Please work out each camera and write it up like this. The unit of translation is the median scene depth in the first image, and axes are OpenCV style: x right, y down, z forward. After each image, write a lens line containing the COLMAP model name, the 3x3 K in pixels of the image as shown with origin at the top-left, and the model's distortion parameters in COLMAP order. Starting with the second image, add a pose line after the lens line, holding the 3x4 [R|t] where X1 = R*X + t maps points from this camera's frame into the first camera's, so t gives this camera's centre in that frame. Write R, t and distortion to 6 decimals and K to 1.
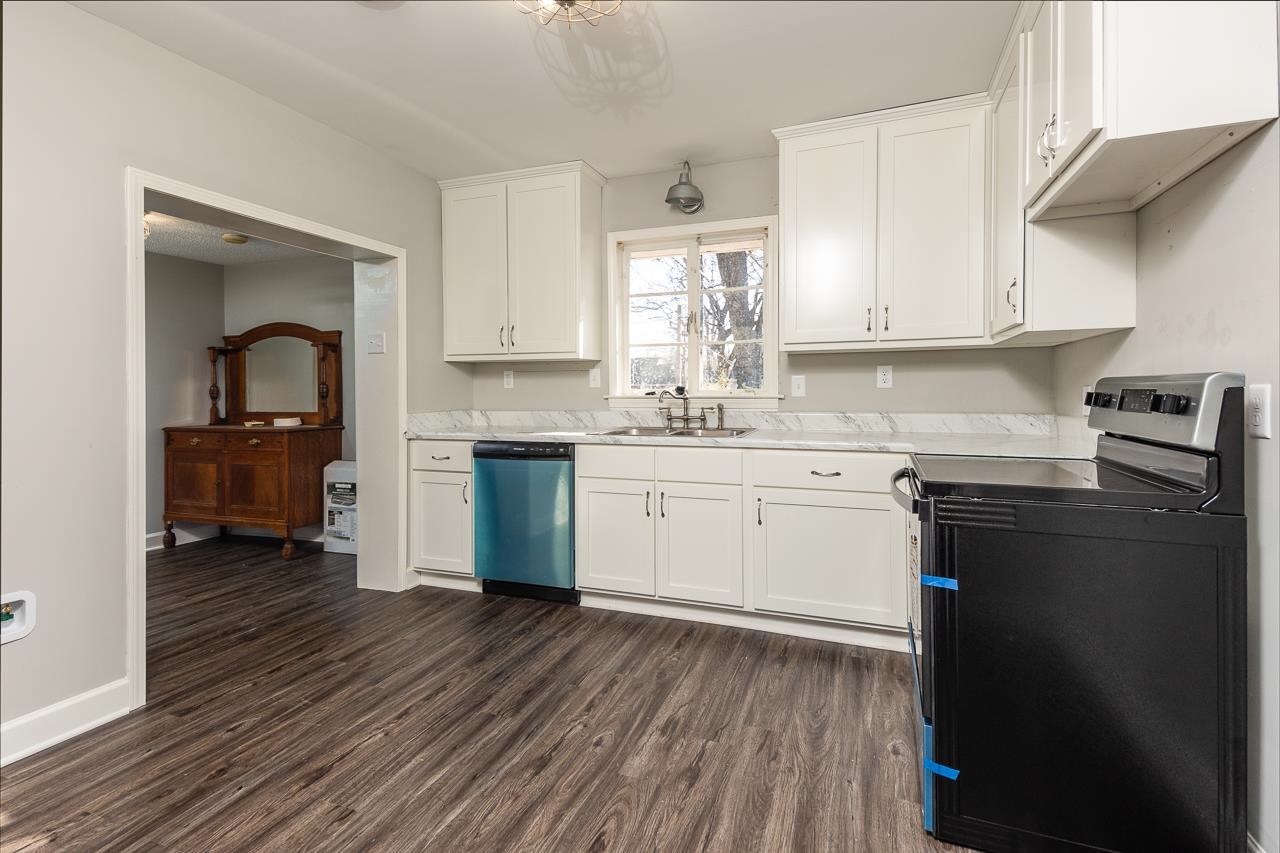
lens RADIAL K [[606.2, 0, 636.3], [0, 606.2, 398.8], [0, 0, 1]] dist [0.054597, -0.020729]
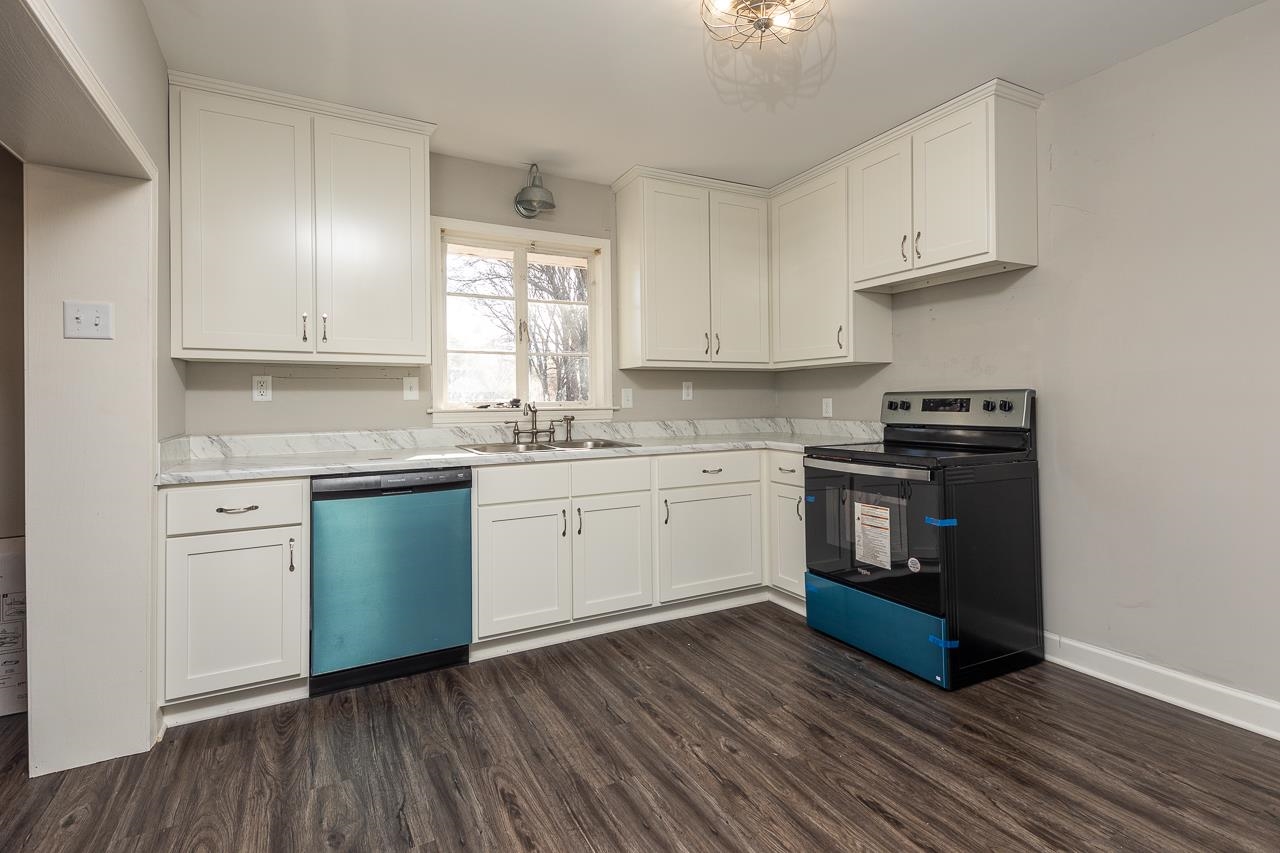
lens RADIAL K [[606.2, 0, 636.3], [0, 606.2, 398.8], [0, 0, 1]] dist [0.054597, -0.020729]
pose [[0.658920, 0.002792, 0.752207, -0.689205], [0.019167, 0.999606, -0.020501, 0.003481], [-0.751968, 0.027925, 0.658607, 0.328974]]
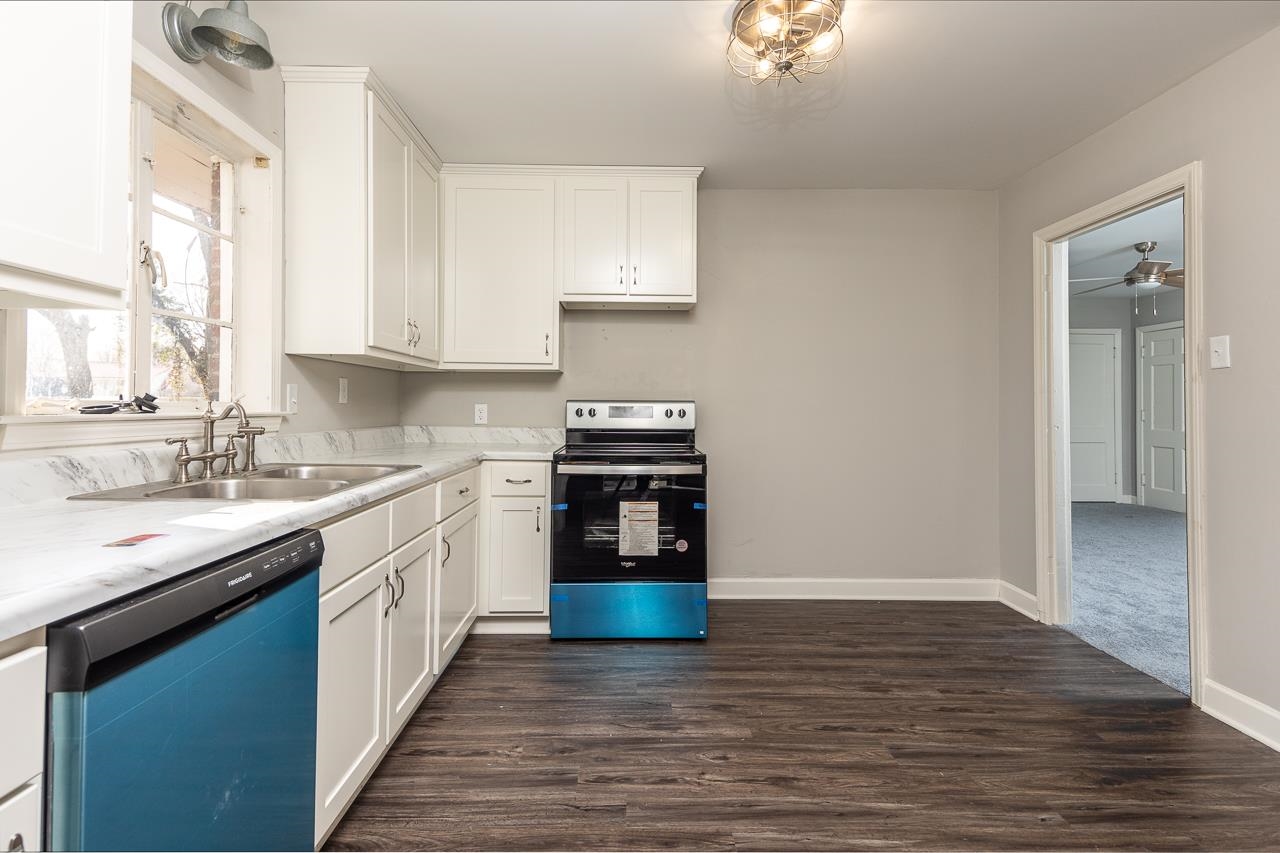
lens RADIAL K [[606.2, 0, 636.3], [0, 606.2, 398.8], [0, 0, 1]] dist [0.054597, -0.020729]
pose [[-0.373246, 0.016440, 0.927587, -0.706758], [0.011418, 0.999849, -0.013126, -0.008429], [-0.927662, 0.005692, -0.373377, 1.120528]]
